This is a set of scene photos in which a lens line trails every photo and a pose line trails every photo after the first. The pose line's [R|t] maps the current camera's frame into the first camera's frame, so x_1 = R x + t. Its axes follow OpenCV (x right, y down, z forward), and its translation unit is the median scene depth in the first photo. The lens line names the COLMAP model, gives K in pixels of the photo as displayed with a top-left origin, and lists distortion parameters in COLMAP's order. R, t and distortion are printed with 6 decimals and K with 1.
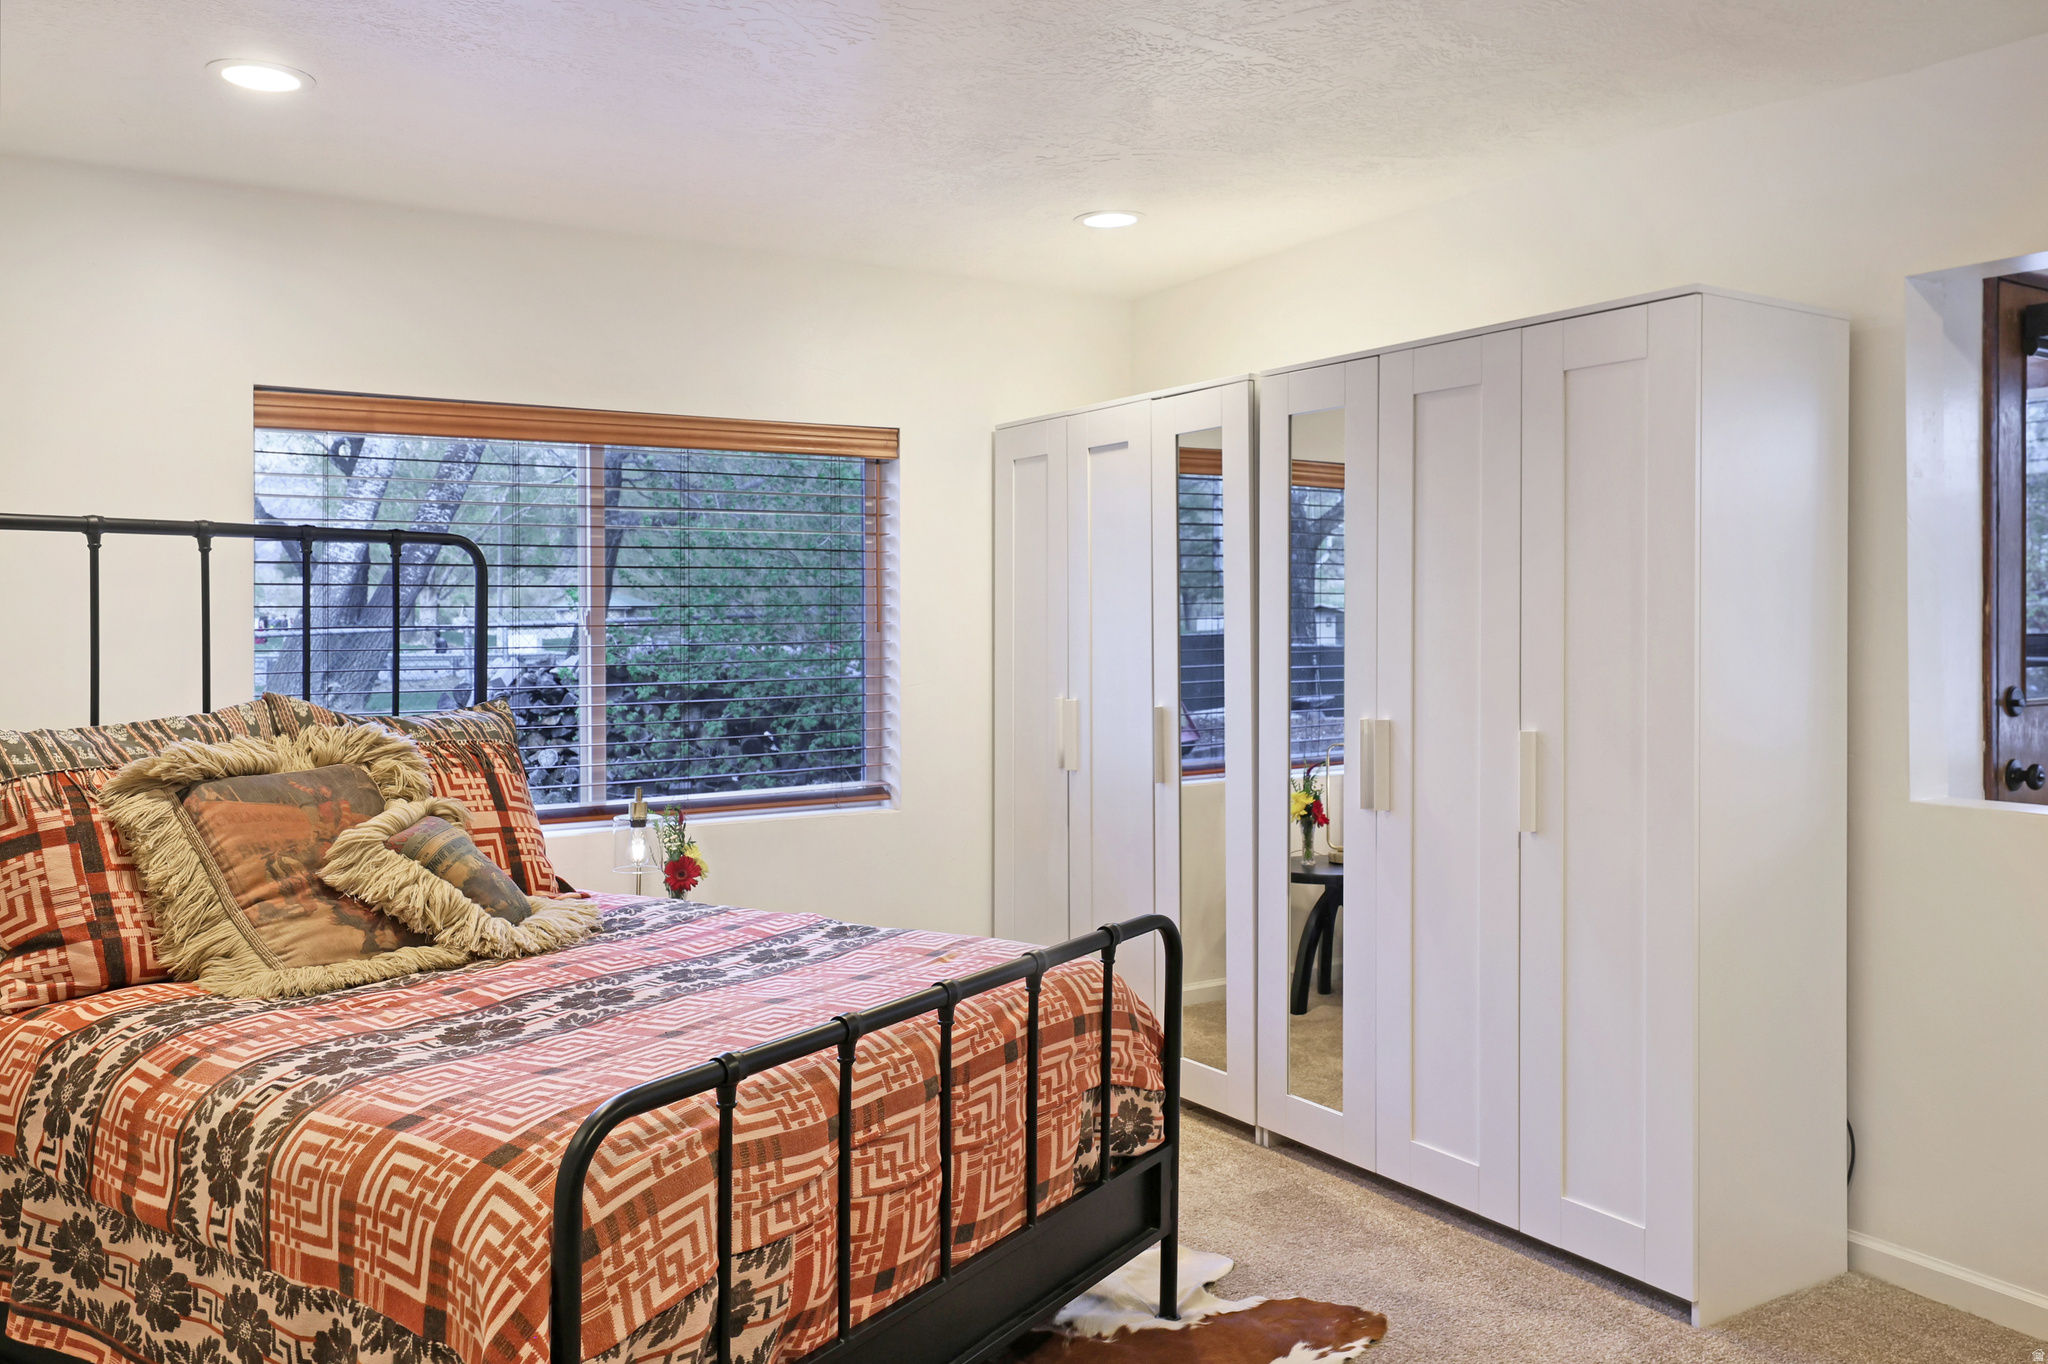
lens RADIAL K [[1572.0, 0, 997.9], [0, 1572.0, 626.4], [0, 0, 1]] dist [0.014662, -0.000598]
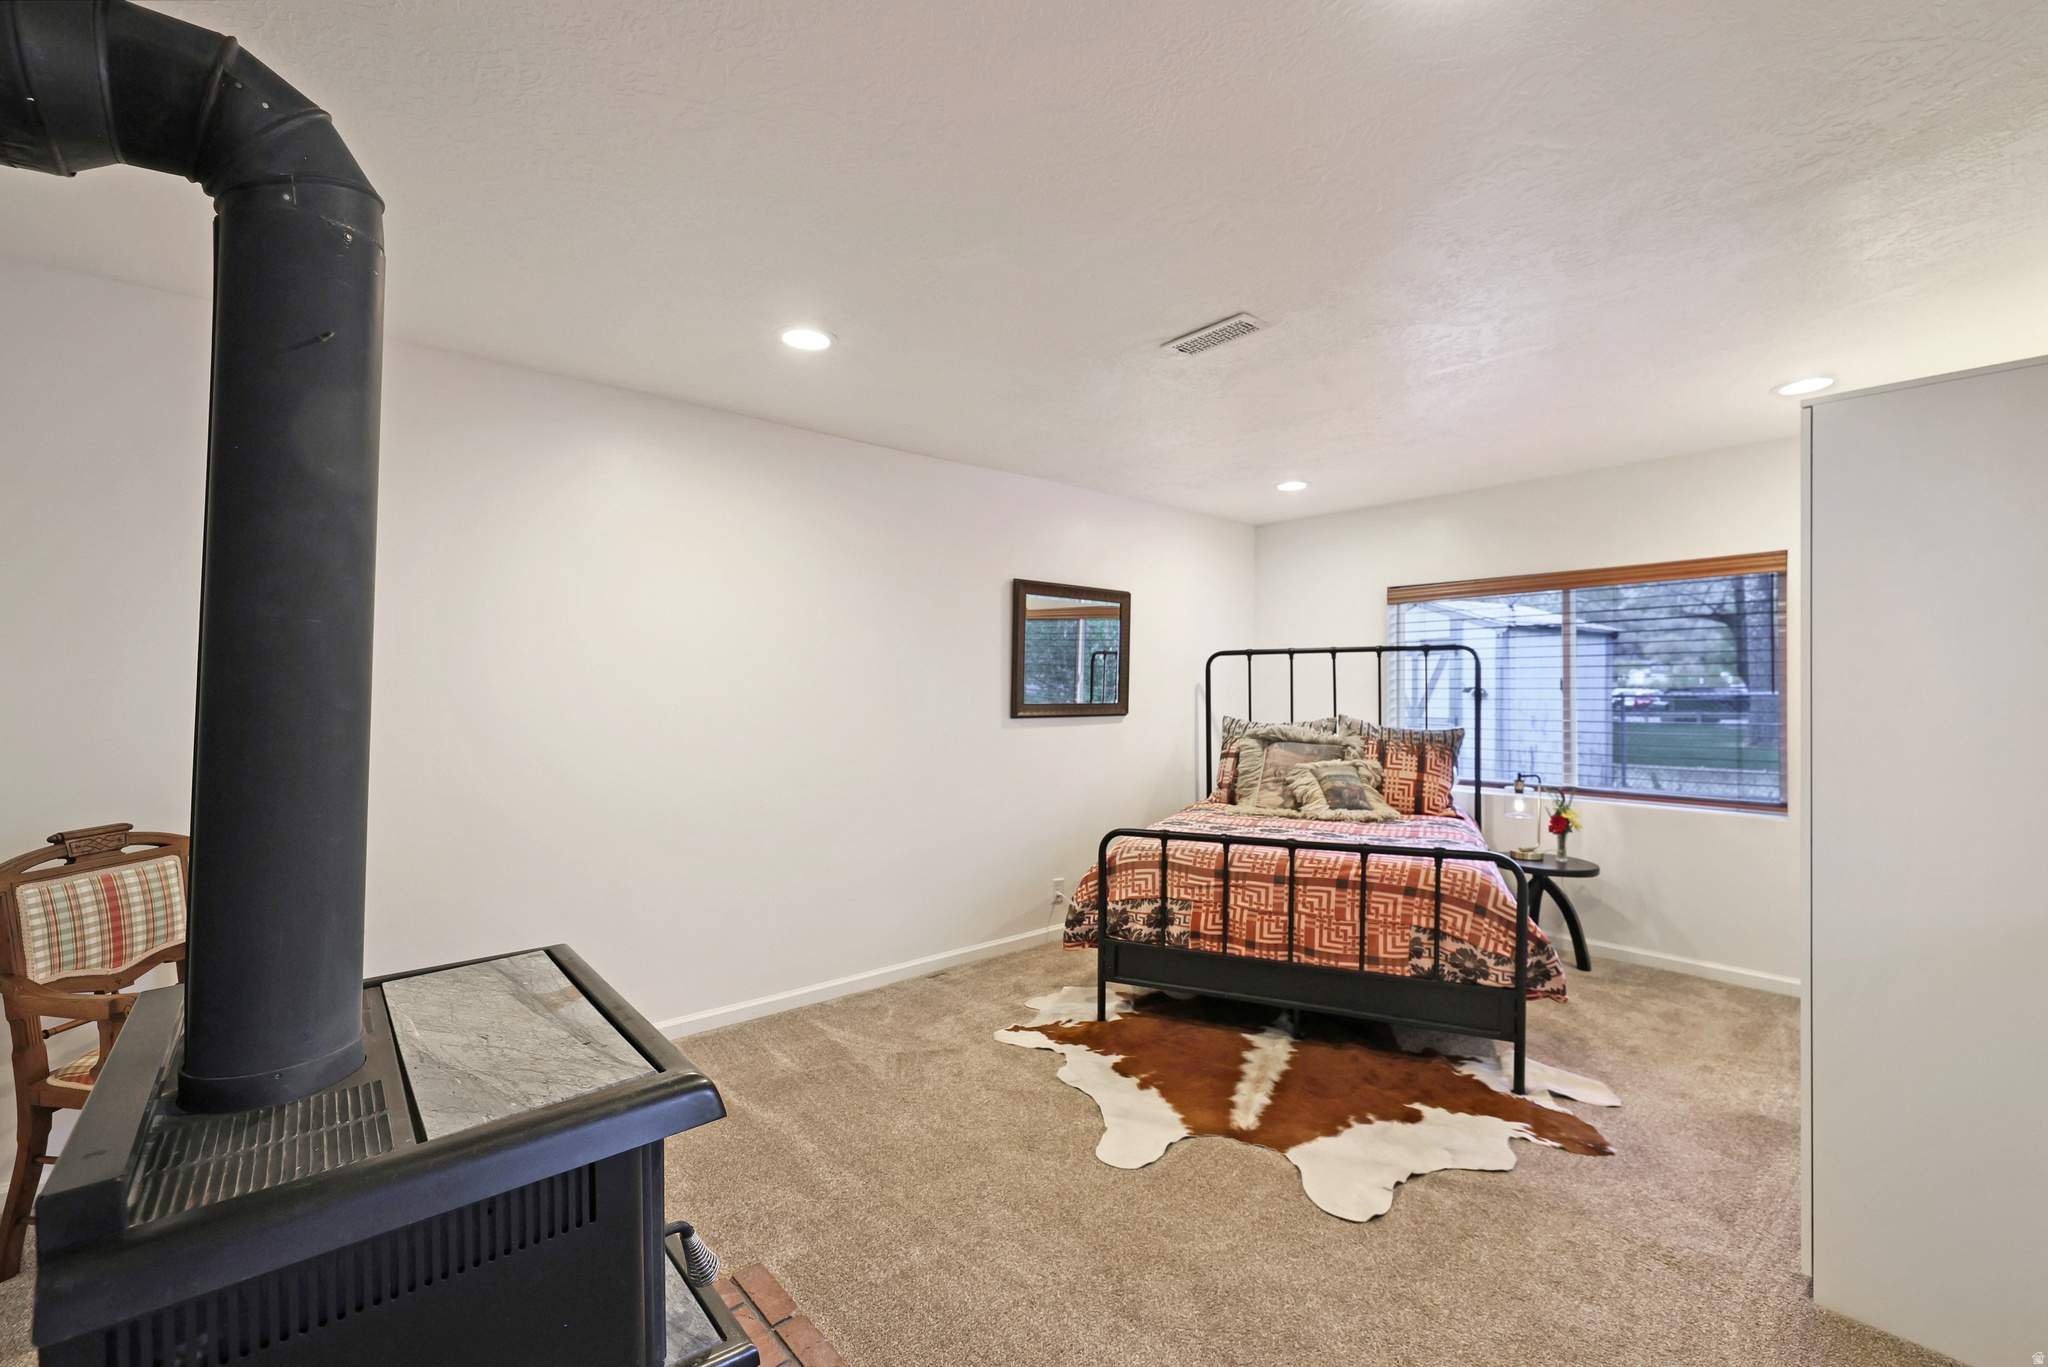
lens RADIAL K [[871.9, 0, 1036.8], [0, 871.9, 703.9], [0, 0, 1]] dist [-0.003181, 0.000698]
pose [[0.145106, 0.021712, -0.989178, 1.180179], [-0.004586, 0.999763, 0.021272, -0.001856], [0.989406, 0.001450, 0.145171, 0.425094]]
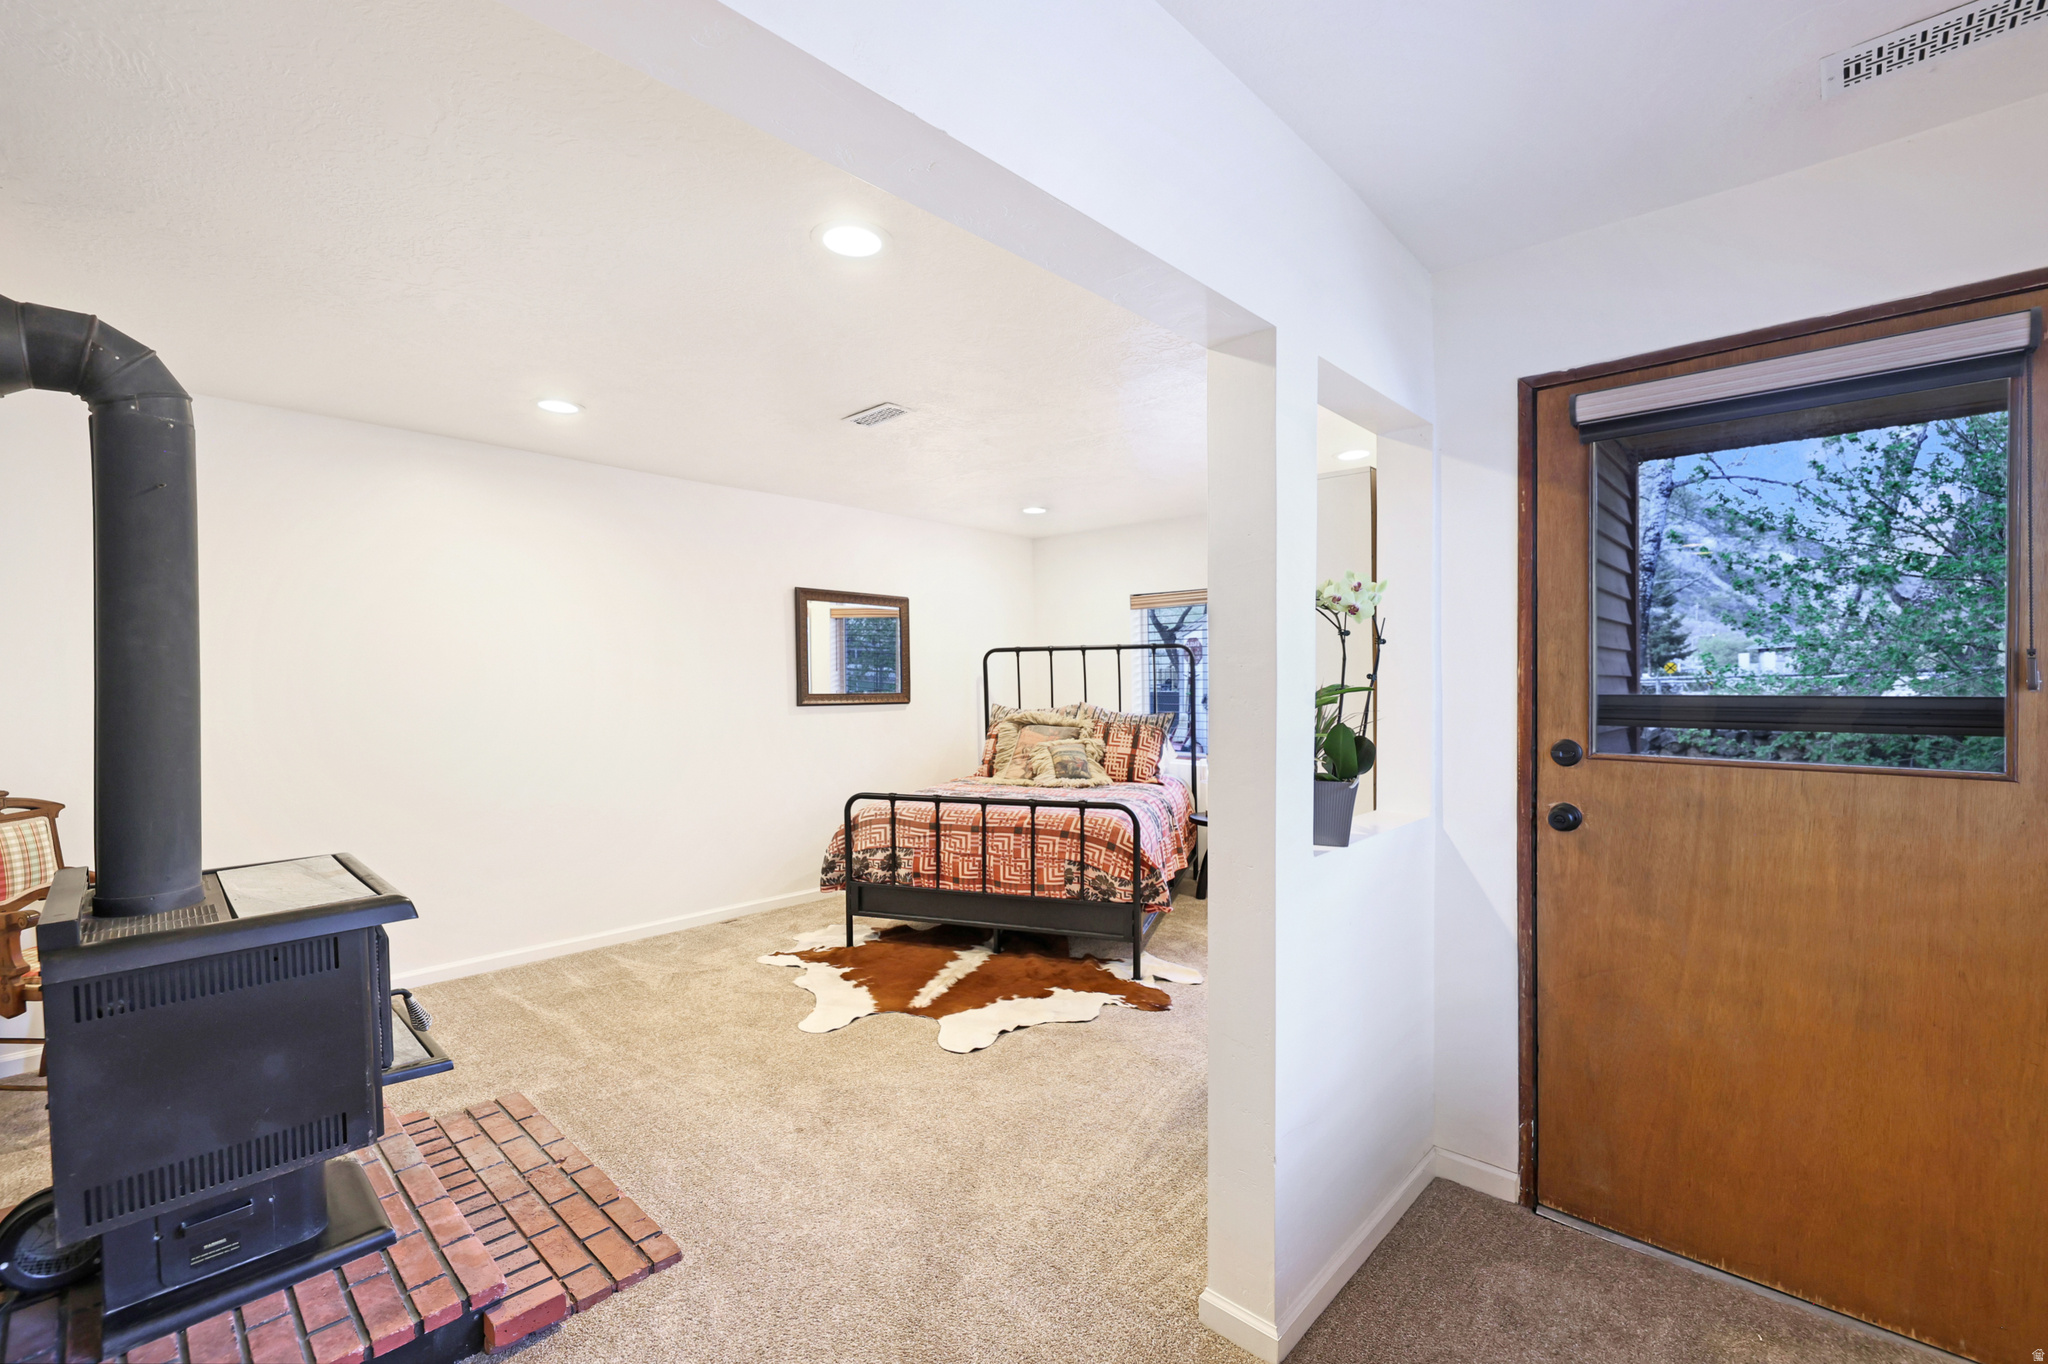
lens RADIAL K [[871.9, 0, 1018.8], [0, 871.9, 730.1], [0, 0, 1]] dist [-0.003181, 0.000698]
pose [[0.235723, 0.058953, -0.970031, 1.583783], [0.000096, 0.998157, 0.060686, -0.005342], [0.971820, -0.014398, 0.235283, 0.661441]]
